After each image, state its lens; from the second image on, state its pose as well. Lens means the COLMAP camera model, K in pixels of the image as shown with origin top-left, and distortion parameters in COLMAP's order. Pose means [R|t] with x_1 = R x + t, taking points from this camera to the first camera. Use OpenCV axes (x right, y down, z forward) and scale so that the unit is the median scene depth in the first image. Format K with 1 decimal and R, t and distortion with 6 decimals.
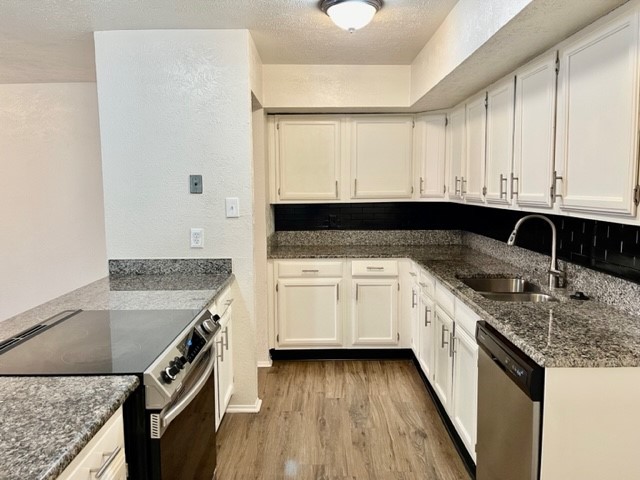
lens RADIAL K [[489.4, 0, 328.3], [0, 489.4, 239.1], [0, 0, 1]] dist [0.046690, -0.000052]
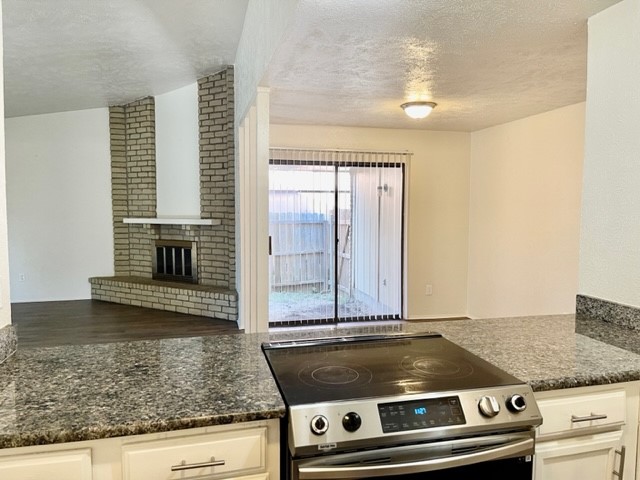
lens RADIAL K [[489.4, 0, 328.3], [0, 489.4, 239.1], [0, 0, 1]] dist [0.046690, -0.000052]
pose [[0.234616, 0.077859, -0.968965, 0.247597], [-0.110717, 0.992441, 0.052937, -0.046887], [0.965762, 0.094860, 0.241463, 0.397423]]
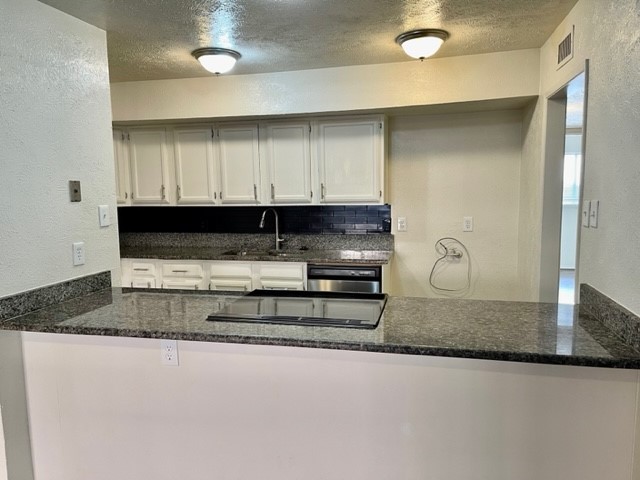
lens RADIAL K [[482.0, 0, 320.4], [0, 482.0, 249.9], [0, 0, 1]] dist [0.001113, 0.000109]
pose [[0.242752, -0.122394, 0.962336, -0.993956], [0.120081, 0.988171, 0.095389, -0.038910], [-0.962628, 0.092402, 0.254577, 0.378518]]
